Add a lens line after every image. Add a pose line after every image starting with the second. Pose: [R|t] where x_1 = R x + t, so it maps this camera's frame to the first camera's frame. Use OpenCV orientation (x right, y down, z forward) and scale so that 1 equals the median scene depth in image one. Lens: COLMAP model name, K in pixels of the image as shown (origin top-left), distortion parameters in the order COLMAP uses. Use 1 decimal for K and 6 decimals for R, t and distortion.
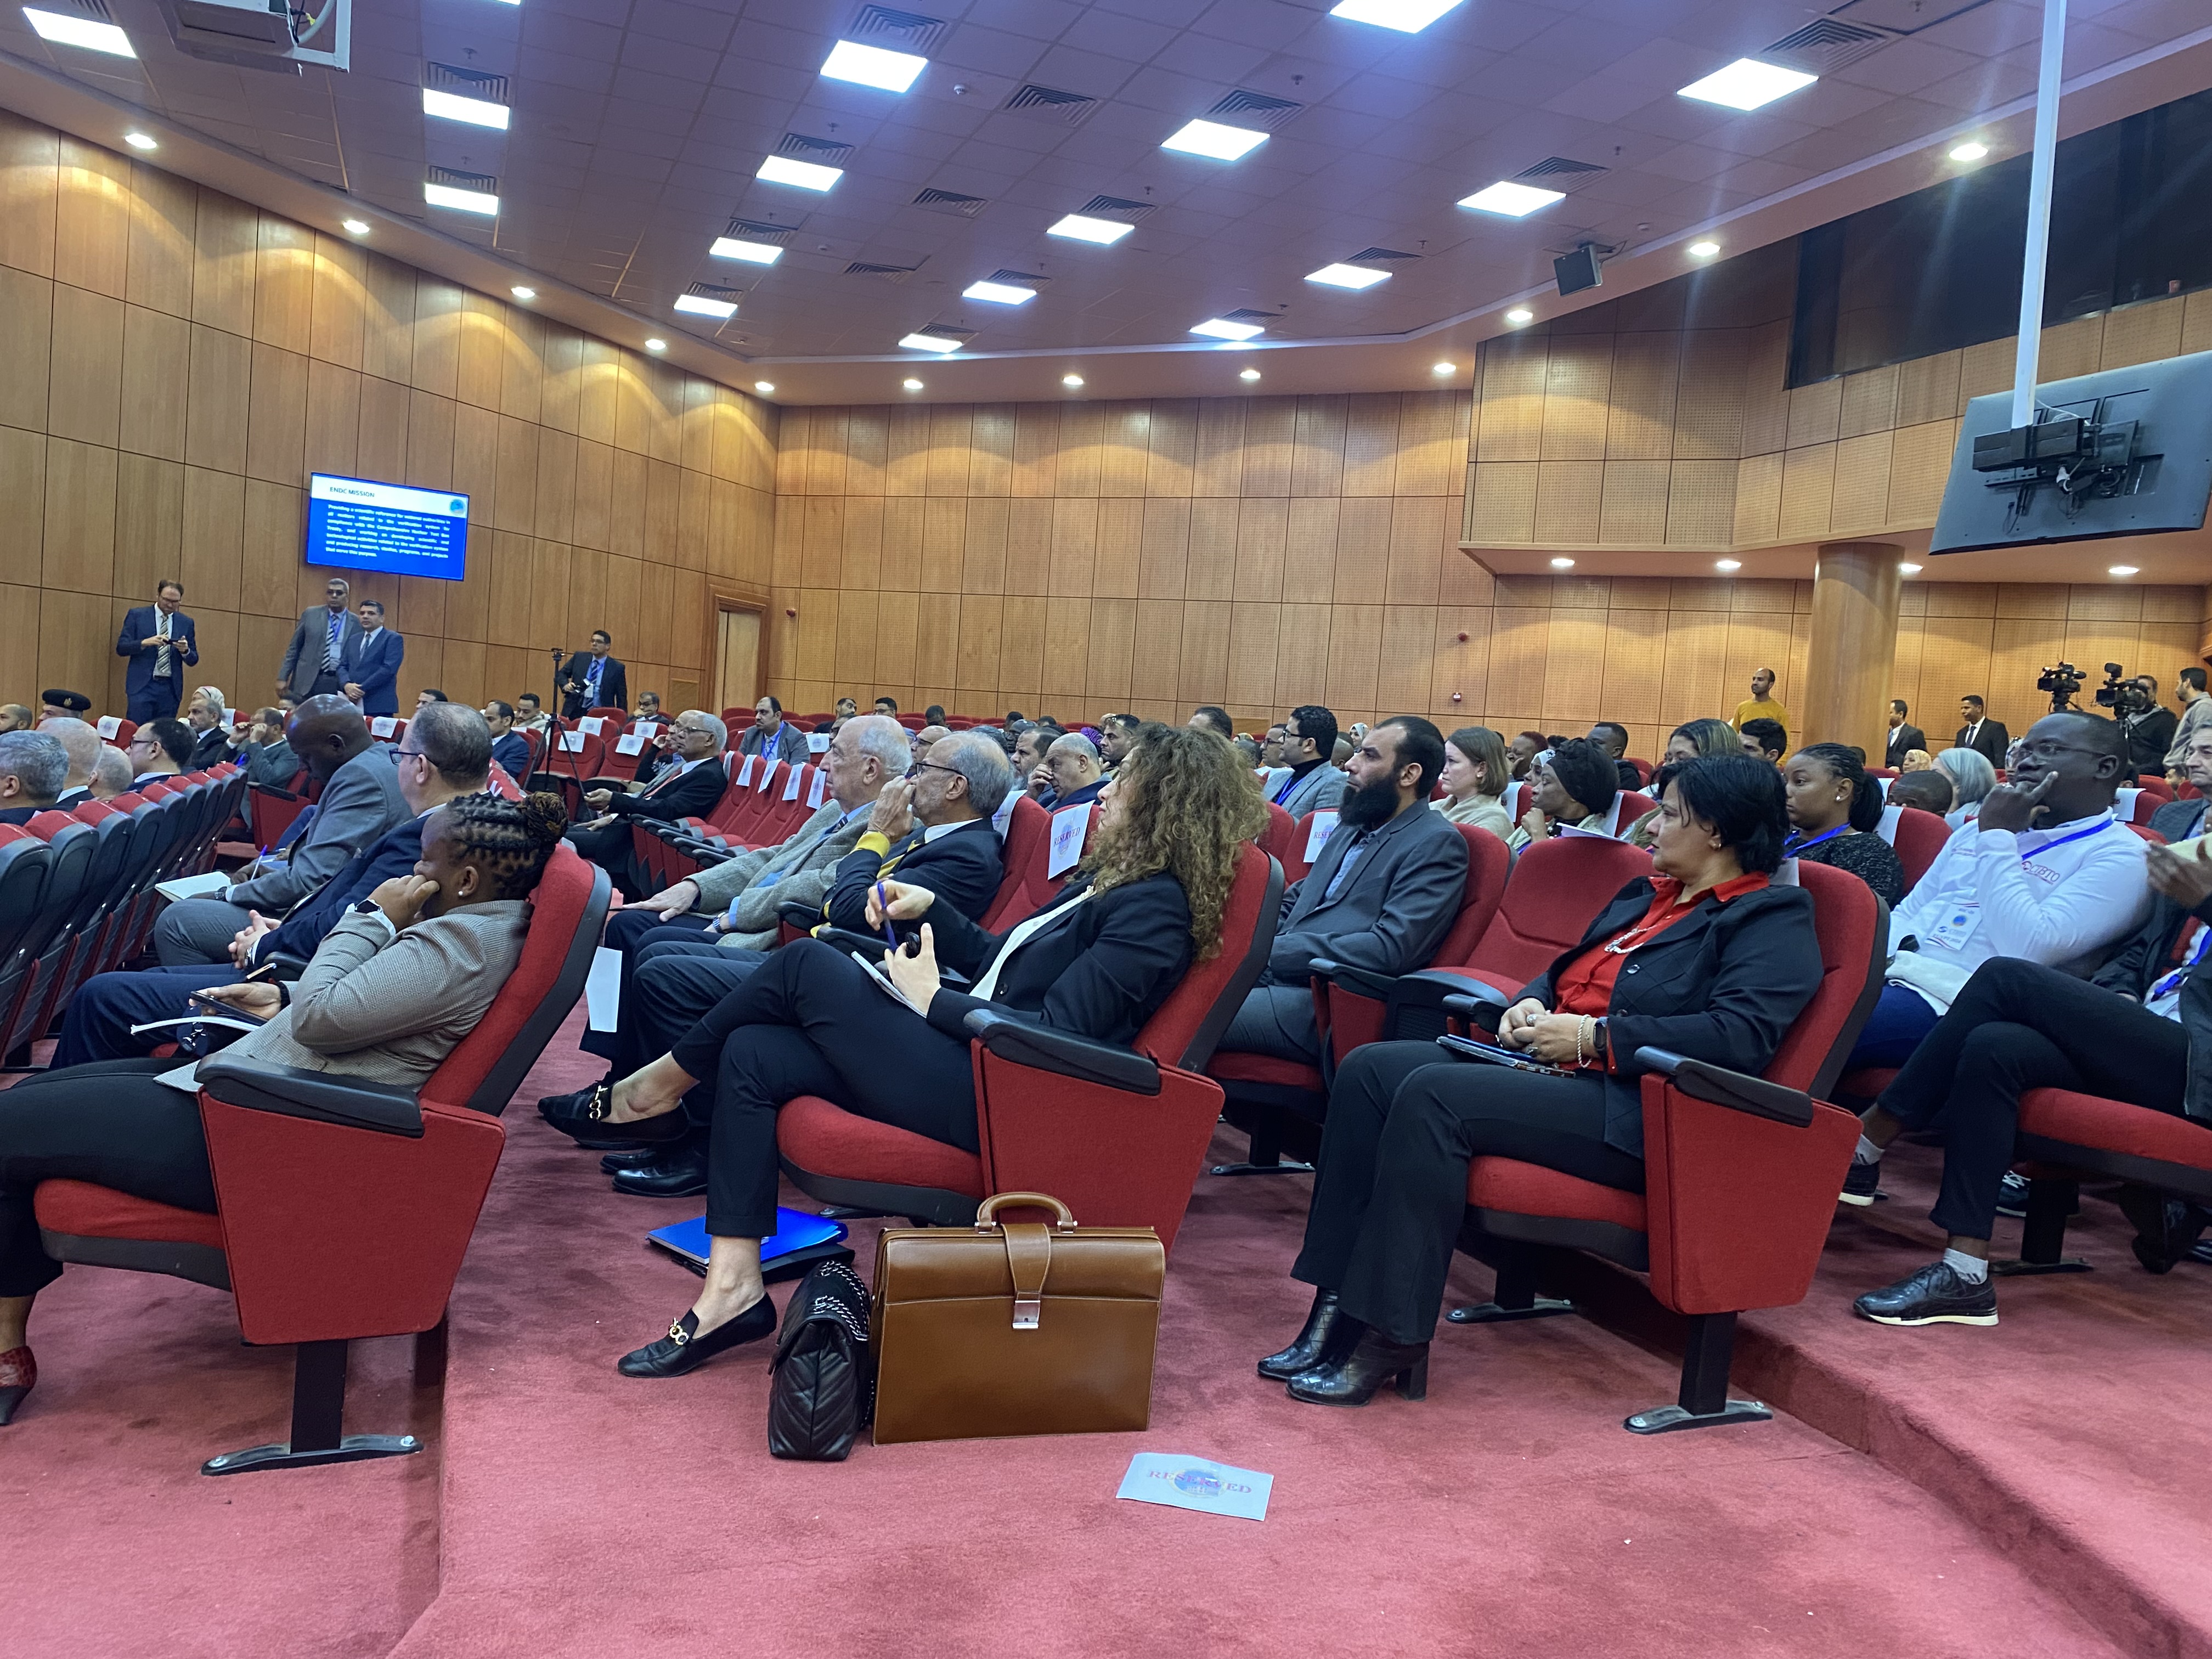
lens RADIAL K [[1692.4, 0, 1106.6], [0, 1692.4, 836.0], [0, 0, 1]] dist [0.009536, 0.003488]
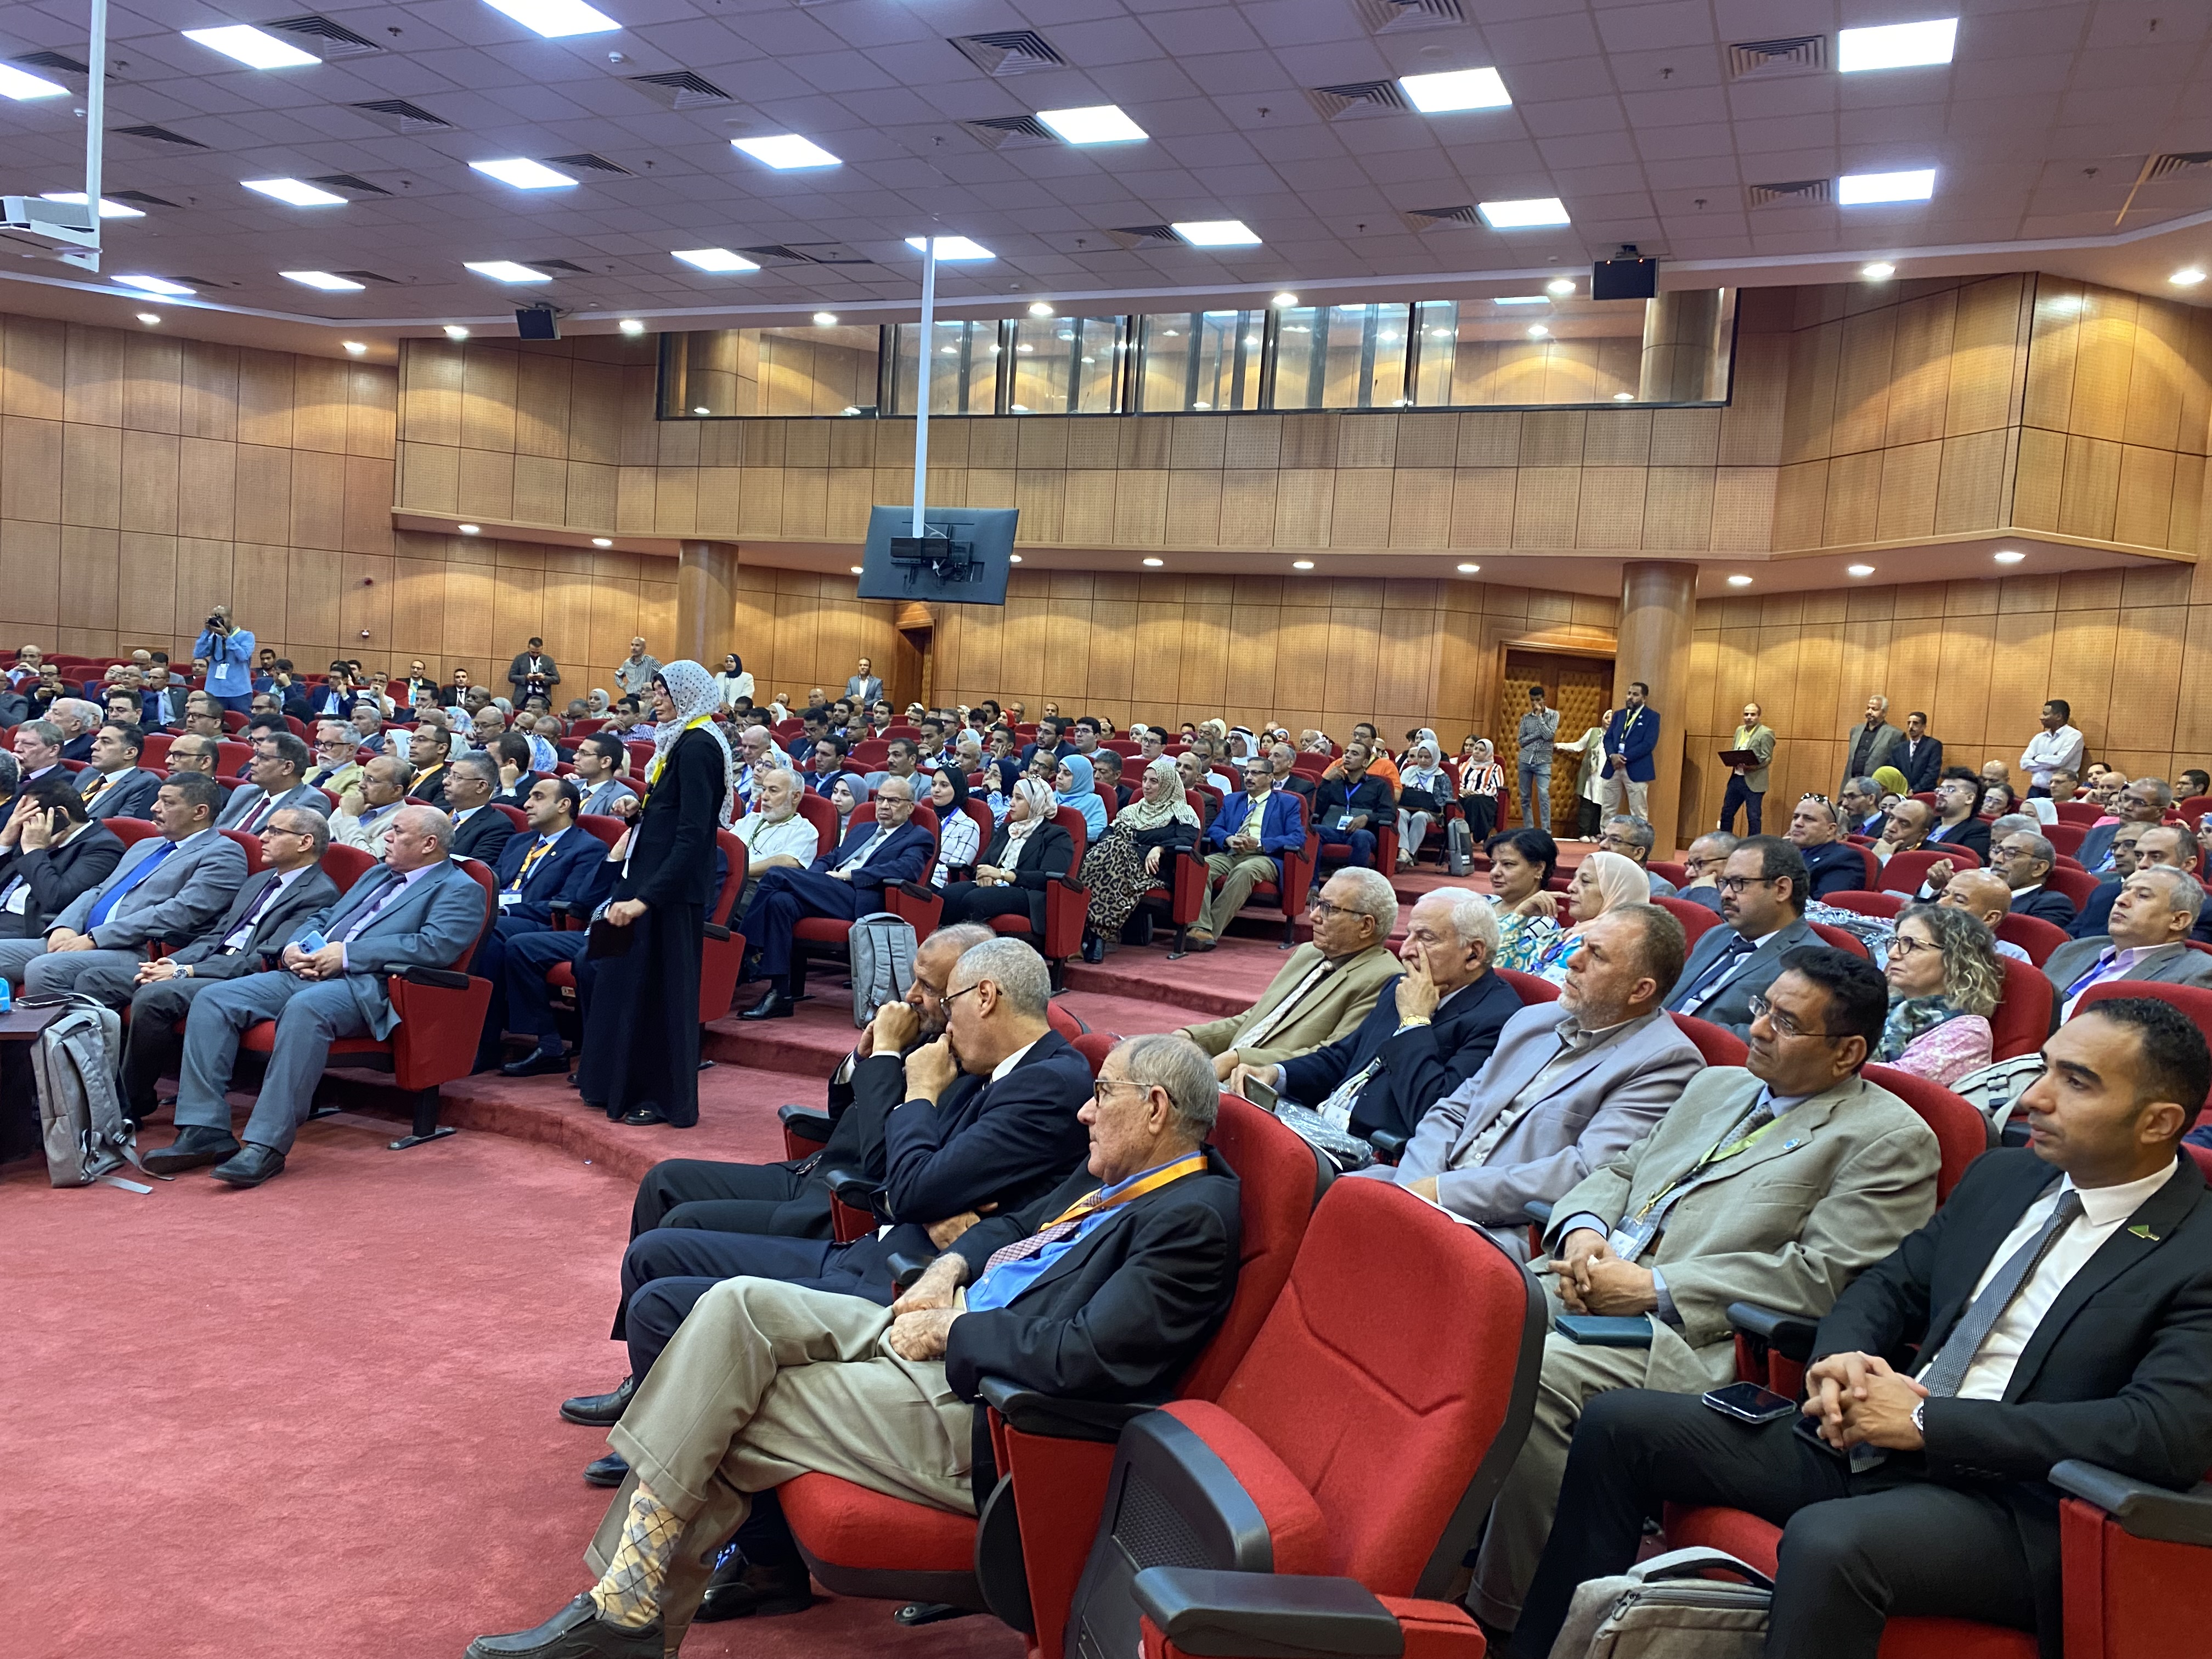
lens RADIAL K [[1692.4, 0, 1105.4], [0, 1692.4, 834.9], [0, 0, 1]] dist [0.009536, 0.003488]
pose [[0.713871, -0.053146, 0.698258, -0.255716], [0.008606, 0.997707, 0.067139, -0.019013], [-0.700224, -0.041919, 0.712691, -0.188314]]
